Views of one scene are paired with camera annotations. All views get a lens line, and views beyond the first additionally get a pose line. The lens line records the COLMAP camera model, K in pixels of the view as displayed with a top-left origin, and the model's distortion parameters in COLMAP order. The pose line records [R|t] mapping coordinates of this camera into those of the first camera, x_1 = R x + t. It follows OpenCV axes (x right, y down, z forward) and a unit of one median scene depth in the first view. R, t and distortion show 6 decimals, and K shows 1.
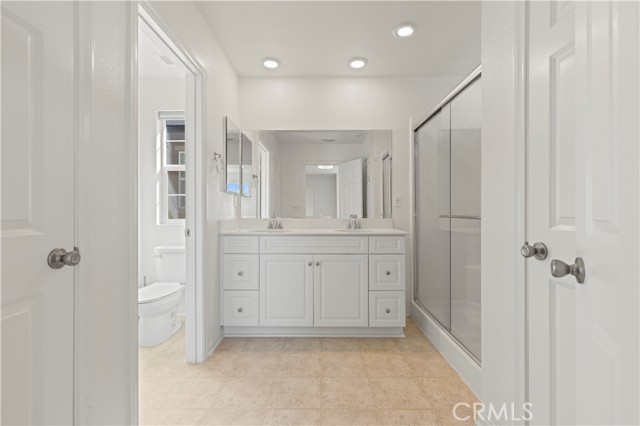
lens RADIAL K [[285.7, 0, 321.2], [0, 285.7, 213.2], [0, 0, 1]] dist [0.003893, -0.000727]
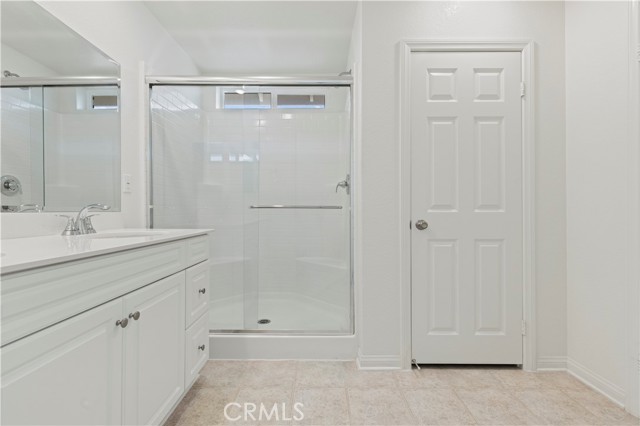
lens RADIAL K [[285.7, 0, 318.2], [0, 285.7, 210.7], [0, 0, 1]] dist [0.003893, -0.000727]
pose [[0.004122, 0.003383, 0.999986, -0.520581], [0.000244, 0.999994, -0.003384, 0.026396], [-0.999991, 0.000258, 0.004121, 0.856485]]
